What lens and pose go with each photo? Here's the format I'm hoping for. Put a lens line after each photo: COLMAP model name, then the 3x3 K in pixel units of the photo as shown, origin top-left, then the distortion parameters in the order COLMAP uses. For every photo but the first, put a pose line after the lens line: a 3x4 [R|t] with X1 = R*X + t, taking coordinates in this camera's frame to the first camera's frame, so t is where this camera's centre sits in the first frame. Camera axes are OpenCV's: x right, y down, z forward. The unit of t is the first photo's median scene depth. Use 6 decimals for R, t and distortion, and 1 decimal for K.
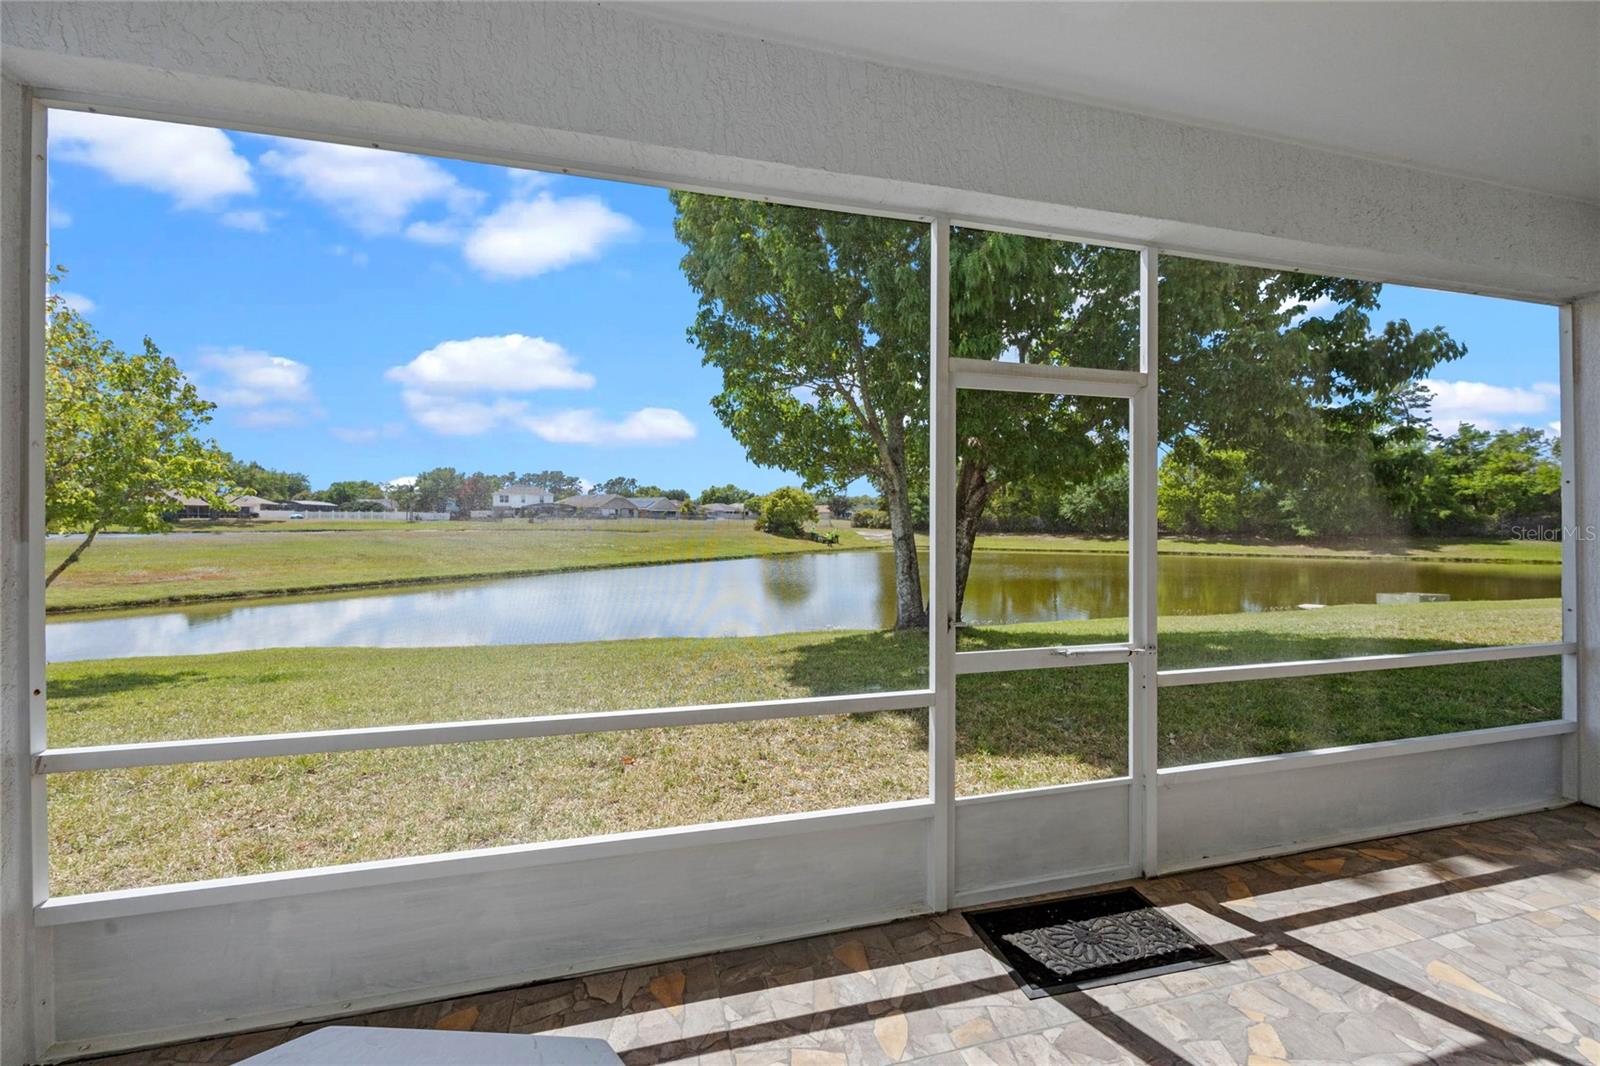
lens RADIAL K [[640.8, 0, 810.4], [0, 640.8, 513.3], [0, 0, 1]] dist [-0.002624, 0.000504]
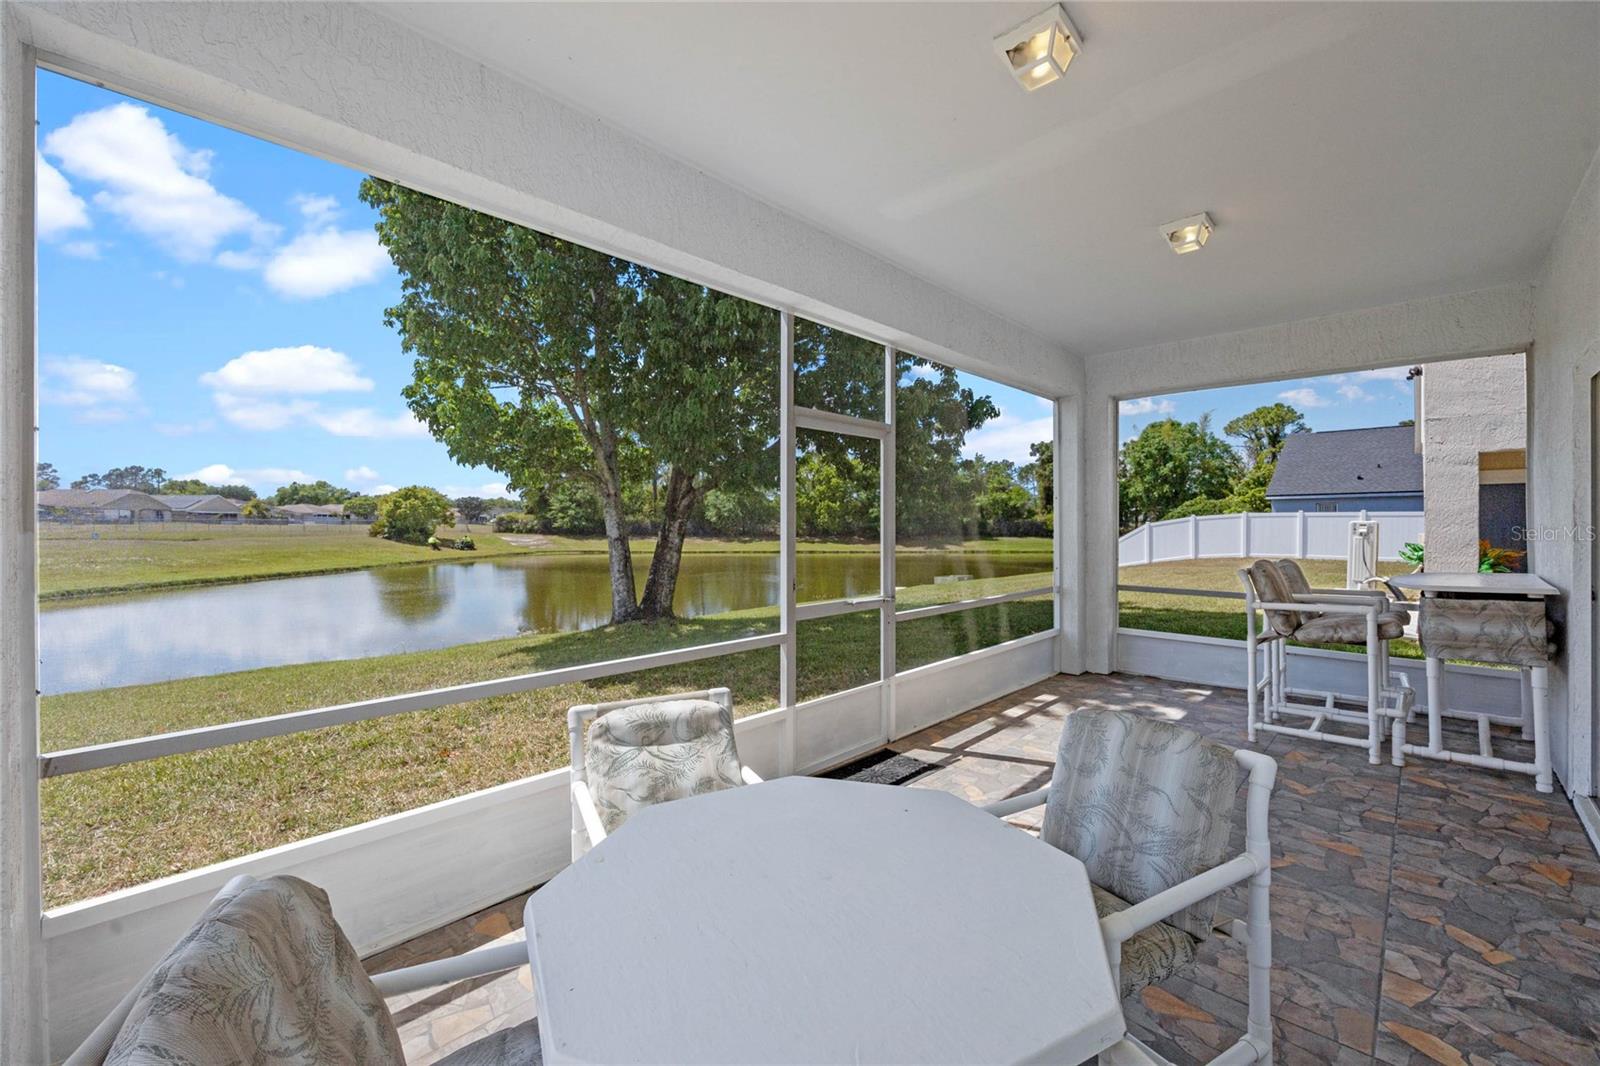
lens RADIAL K [[640.8, 0, 804.2], [0, 640.8, 520.1], [0, 0, 1]] dist [-0.002624, 0.000504]
pose [[0.857550, 0.001010, 0.514400, -0.171465], [-0.002727, 0.999993, 0.002583, 0.004949], [-0.514393, -0.003618, 0.857547, -0.090785]]
